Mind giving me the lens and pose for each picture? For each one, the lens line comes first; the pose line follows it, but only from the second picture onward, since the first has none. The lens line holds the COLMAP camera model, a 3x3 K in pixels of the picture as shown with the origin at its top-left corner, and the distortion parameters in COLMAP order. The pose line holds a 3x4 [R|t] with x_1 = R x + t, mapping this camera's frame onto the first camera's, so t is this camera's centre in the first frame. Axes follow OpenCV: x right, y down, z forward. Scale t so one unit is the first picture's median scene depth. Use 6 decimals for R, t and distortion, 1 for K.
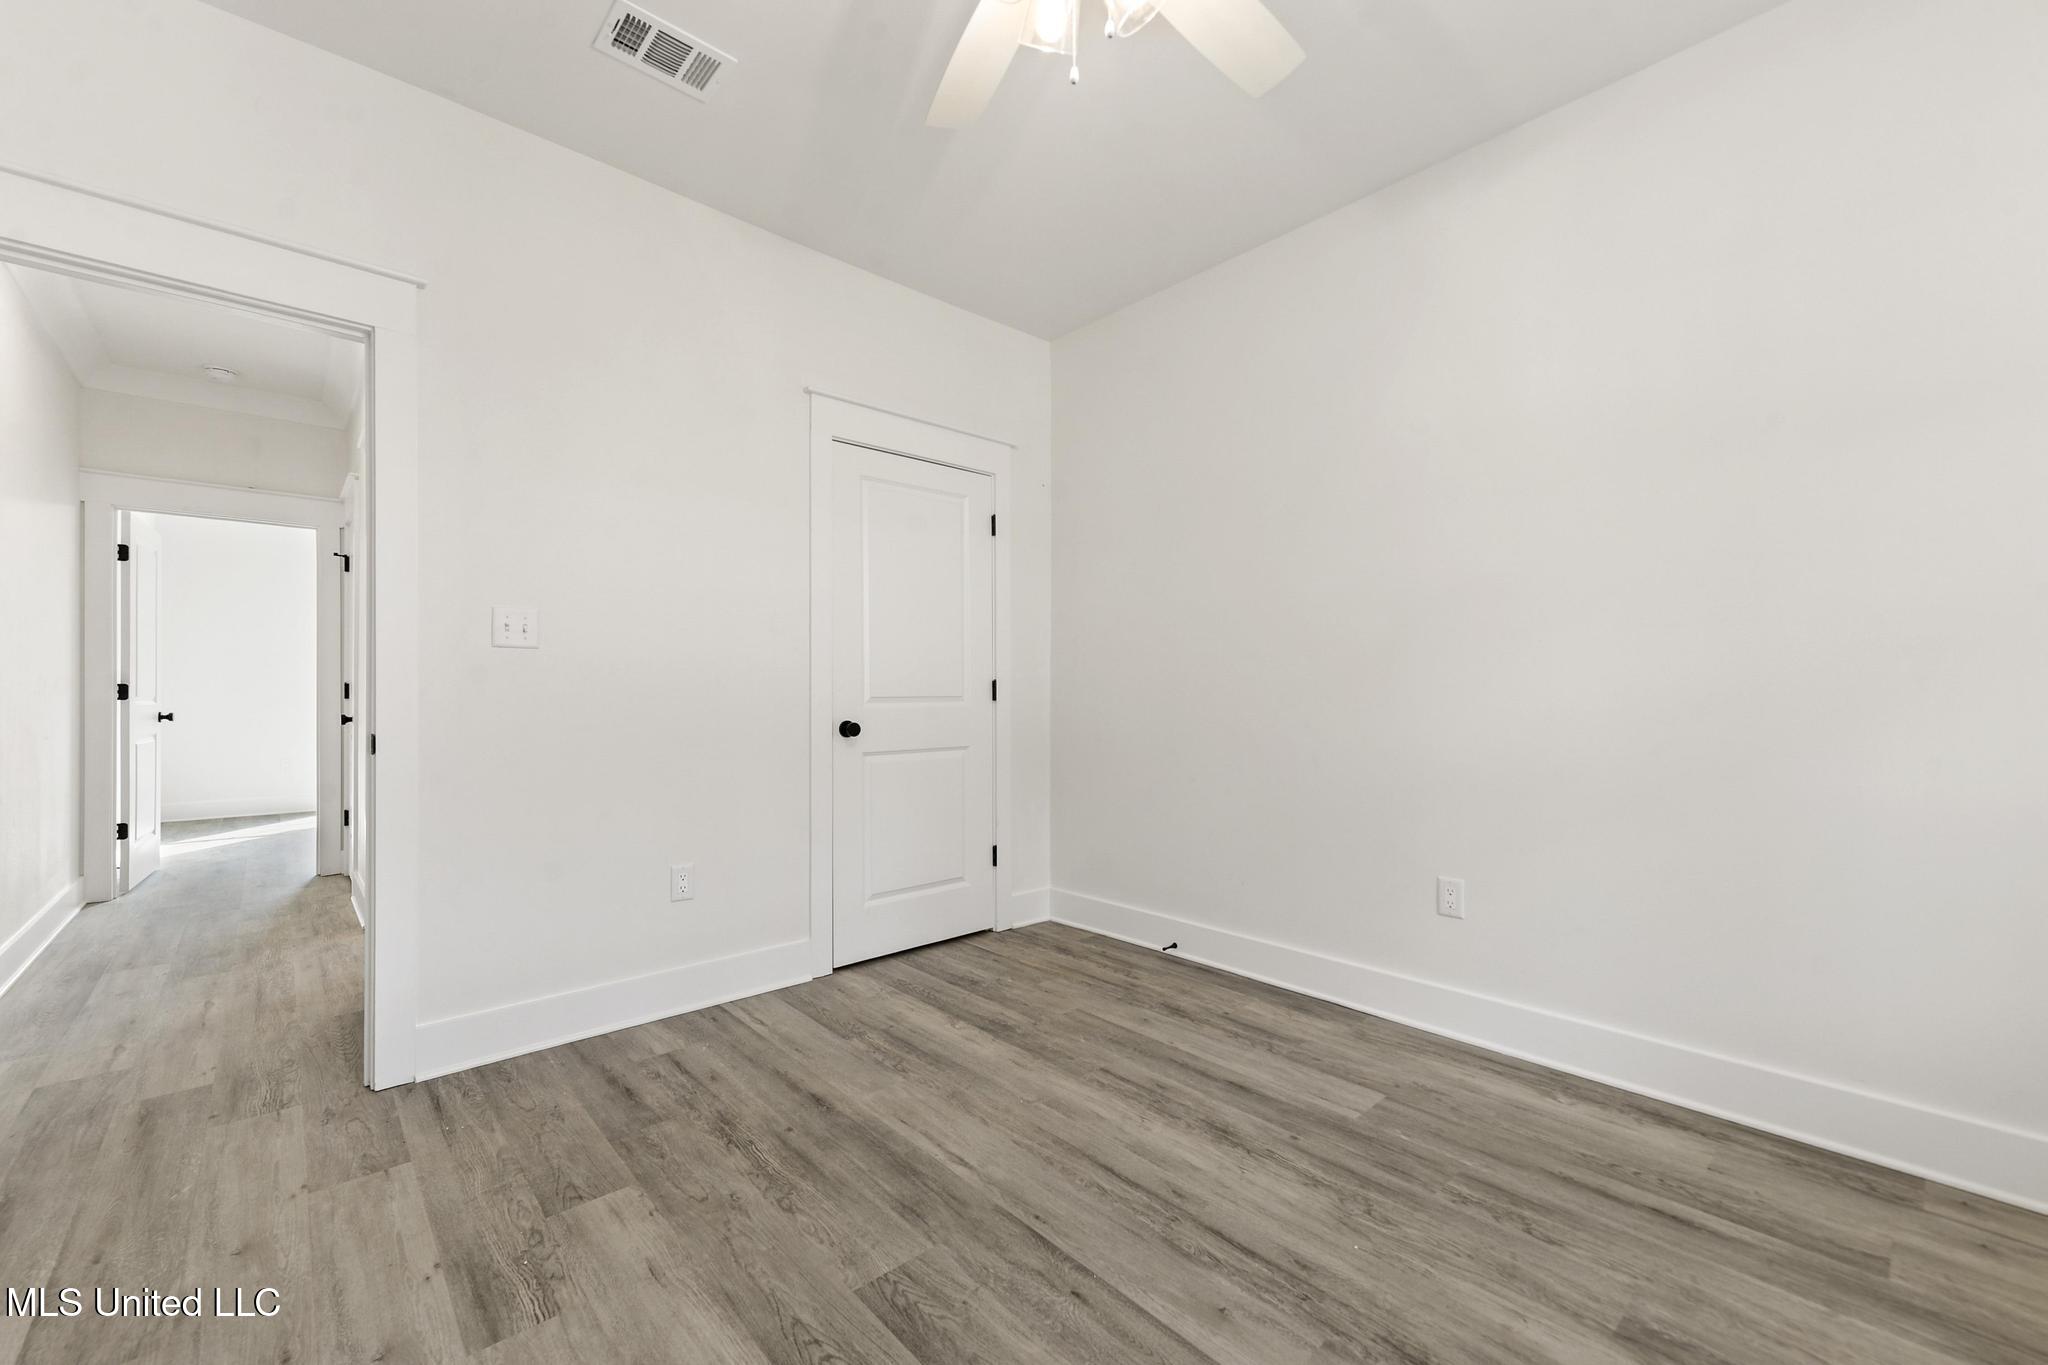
lens RADIAL K [[817.2, 0, 1006.6], [0, 817.2, 678.0], [0, 0, 1]] dist [0.000298, -0.000033]
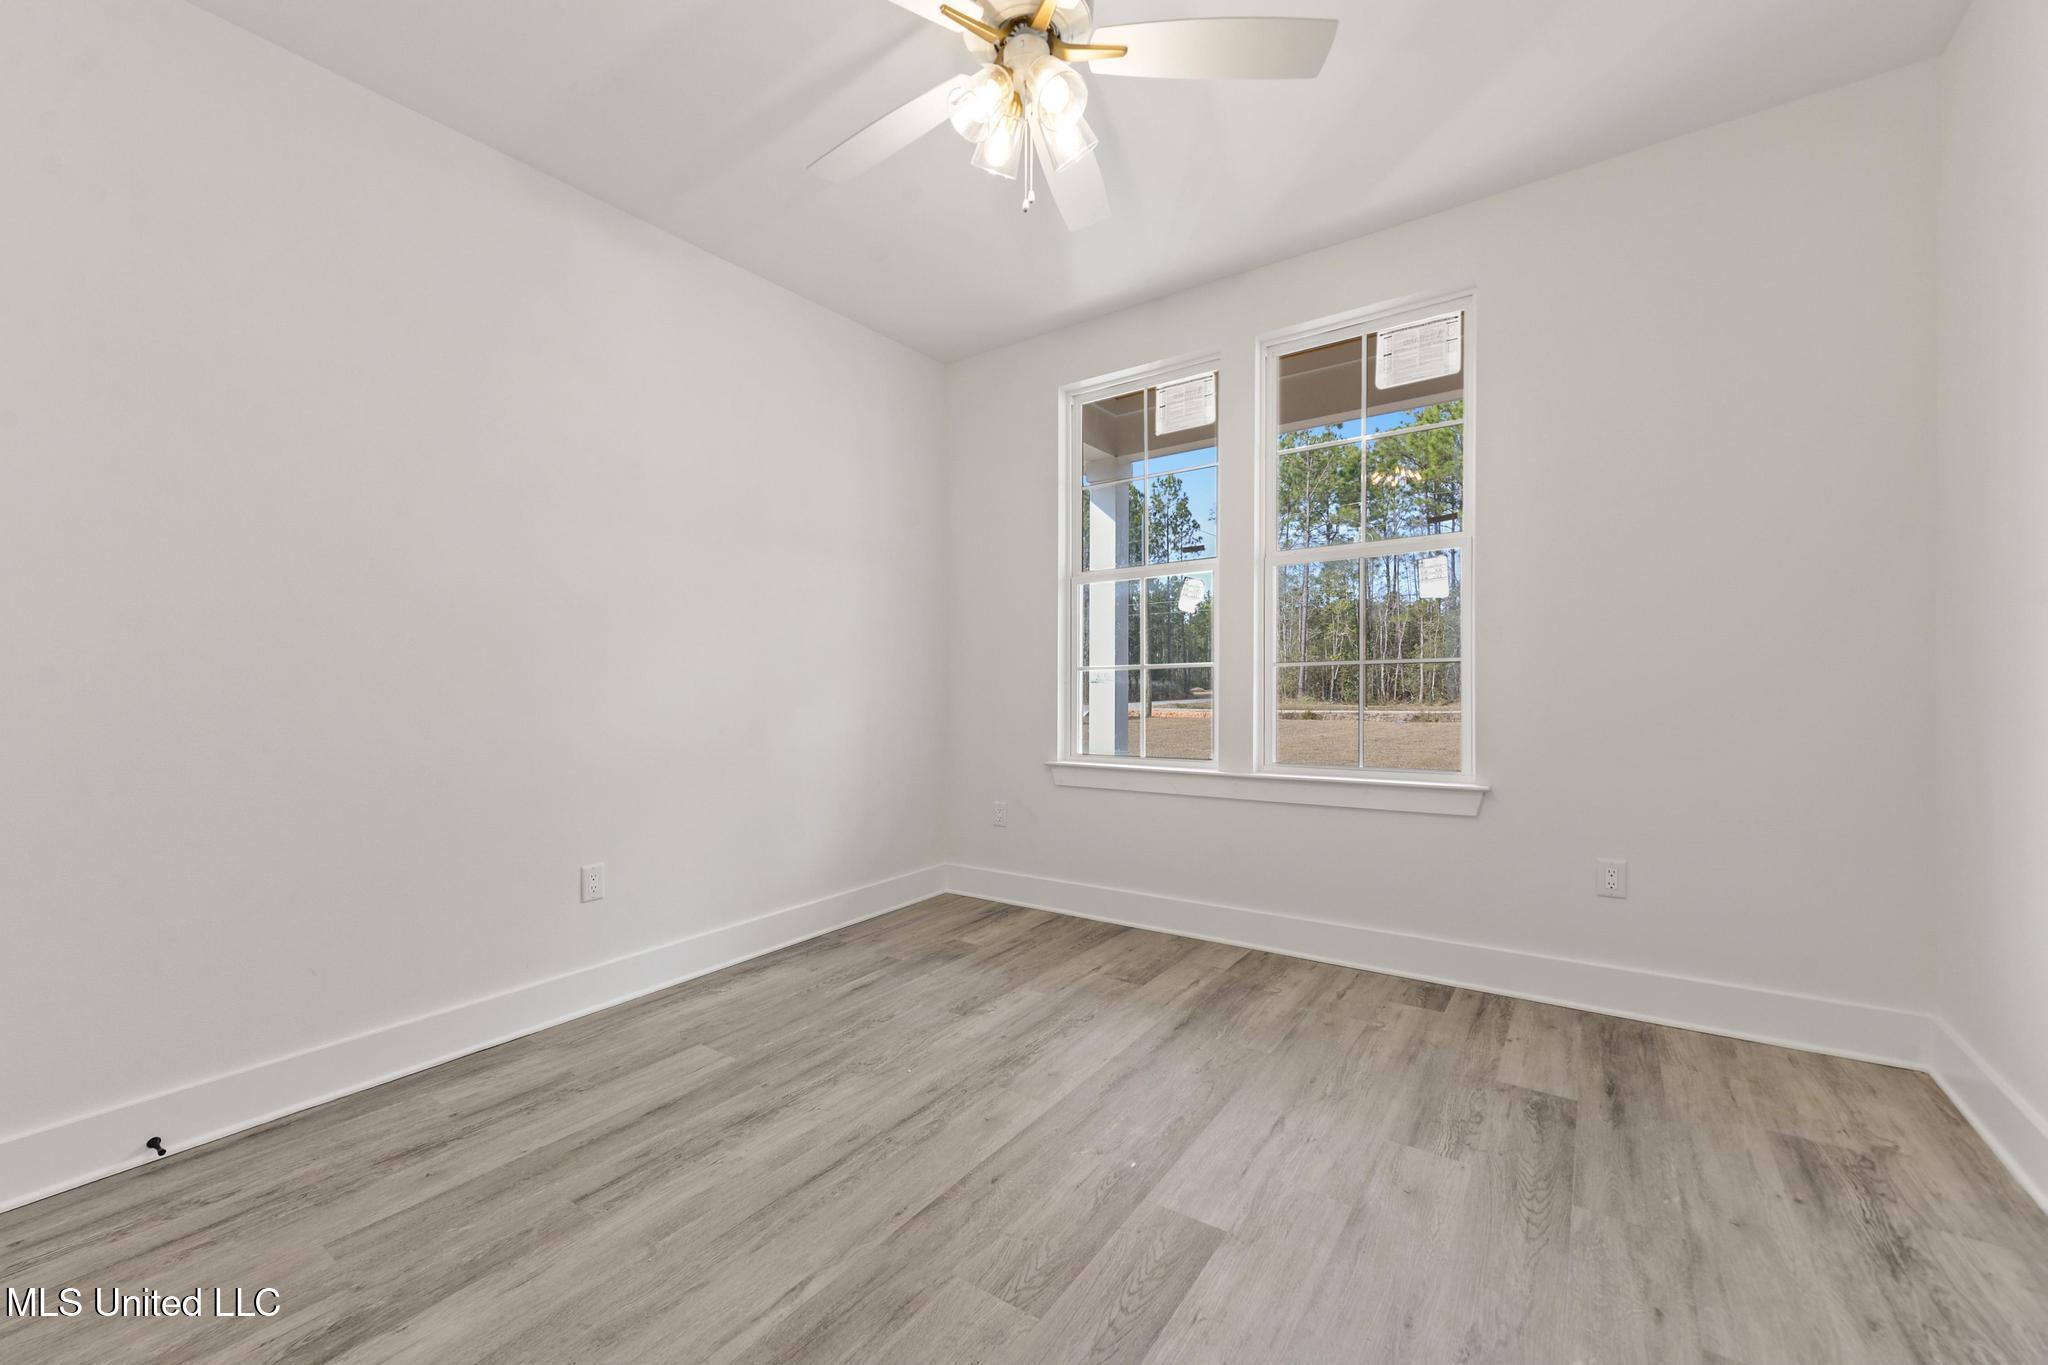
lens RADIAL K [[817.2, 0, 1006.6], [0, 817.2, 678.0], [0, 0, 1]] dist [0.000298, -0.000033]
pose [[-0.218576, 0.007901, 0.975788, -0.774242], [0.000218, 0.999968, -0.008048, 0.011634], [-0.975820, -0.001546, -0.218570, 0.870619]]
